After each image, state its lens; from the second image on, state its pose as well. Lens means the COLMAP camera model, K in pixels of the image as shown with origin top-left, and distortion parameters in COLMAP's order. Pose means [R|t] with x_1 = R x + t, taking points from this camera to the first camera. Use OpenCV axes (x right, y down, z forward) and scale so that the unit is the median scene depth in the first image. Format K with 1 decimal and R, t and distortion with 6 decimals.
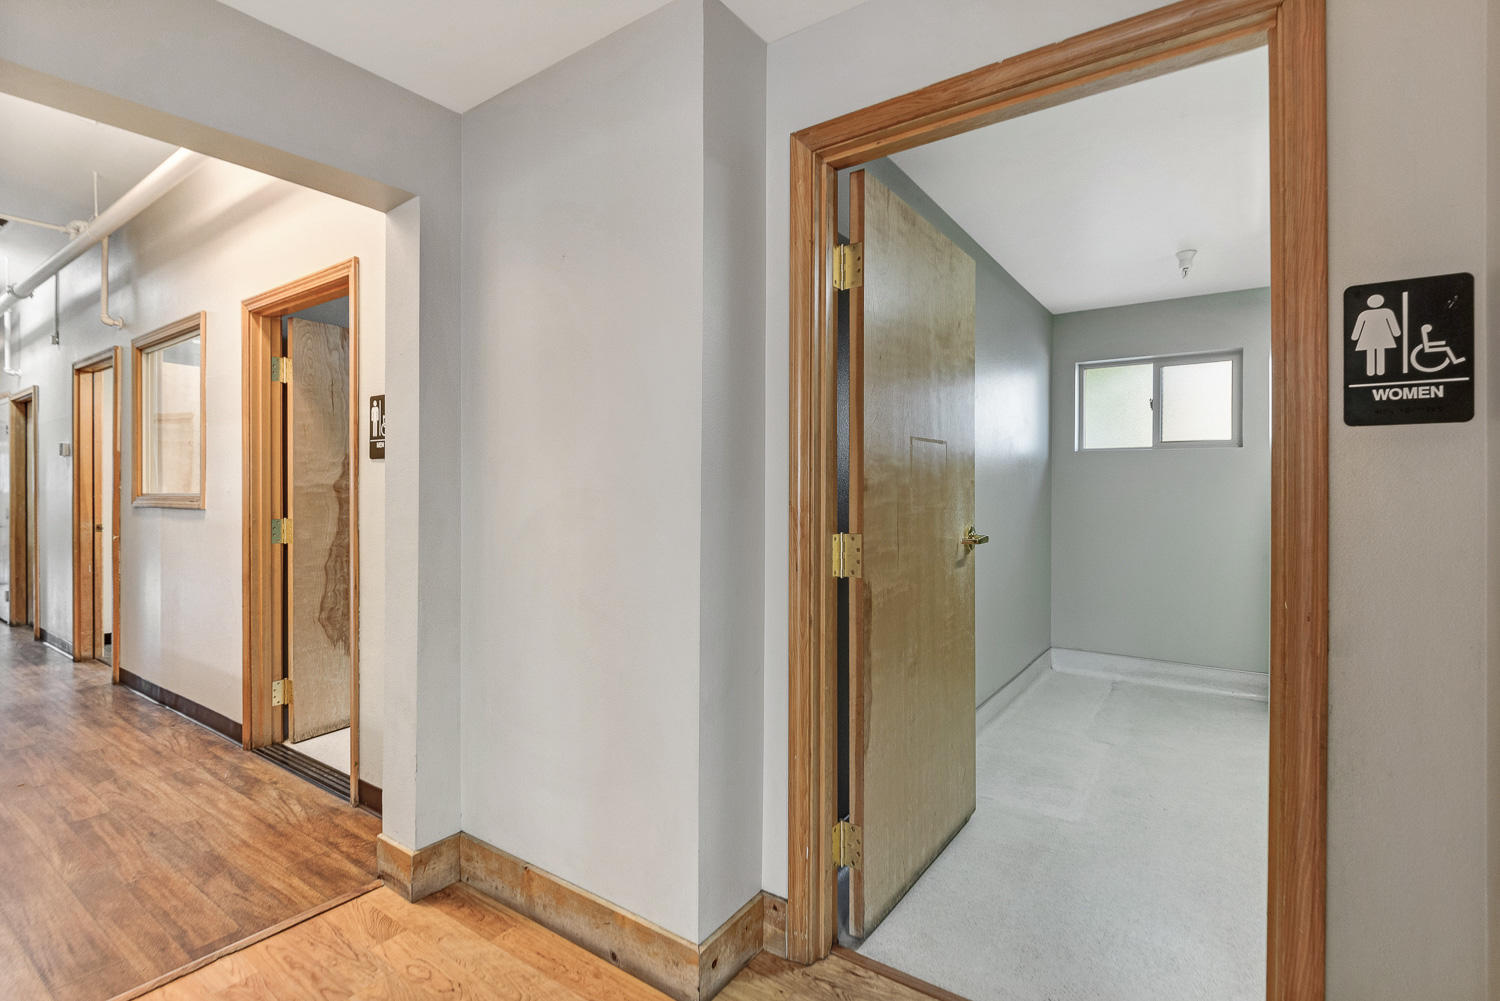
lens RADIAL K [[702.3, 0, 751.6], [0, 702.3, 488.9], [0, 0, 1]] dist [-0.002757, -0.001756]
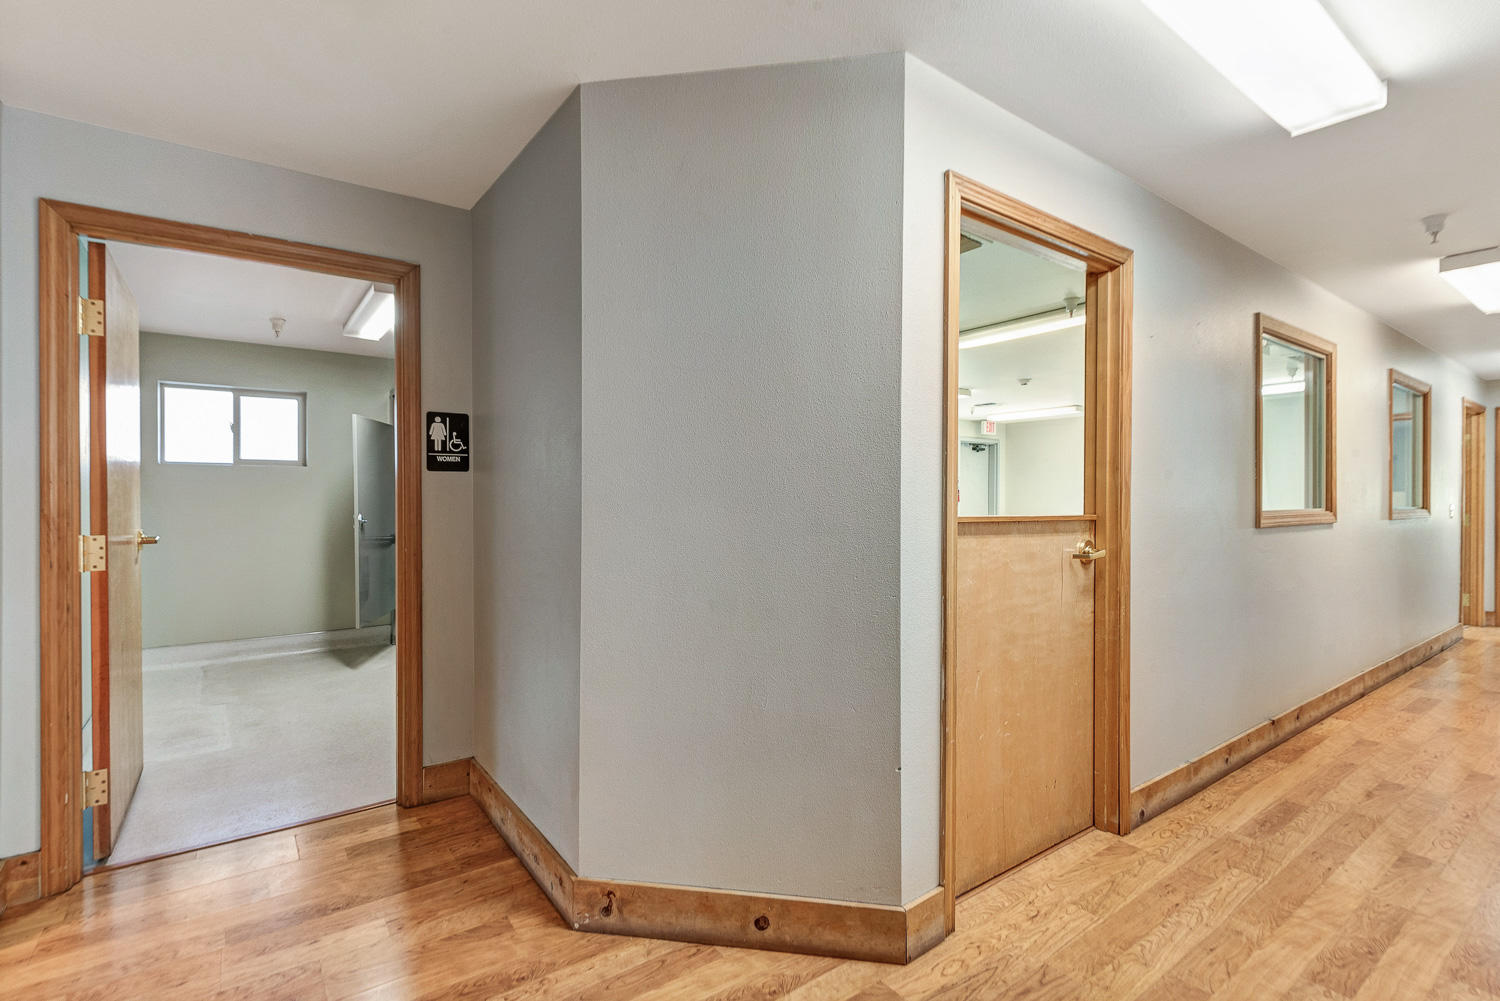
lens RADIAL K [[702.3, 0, 751.6], [0, 702.3, 488.9], [0, 0, 1]] dist [-0.002757, -0.001756]
pose [[0.313476, 0.005995, 0.949577, -0.770850], [0.005521, 0.999952, -0.008136, -0.003191], [-0.949580, 0.007793, 0.313428, -0.565479]]
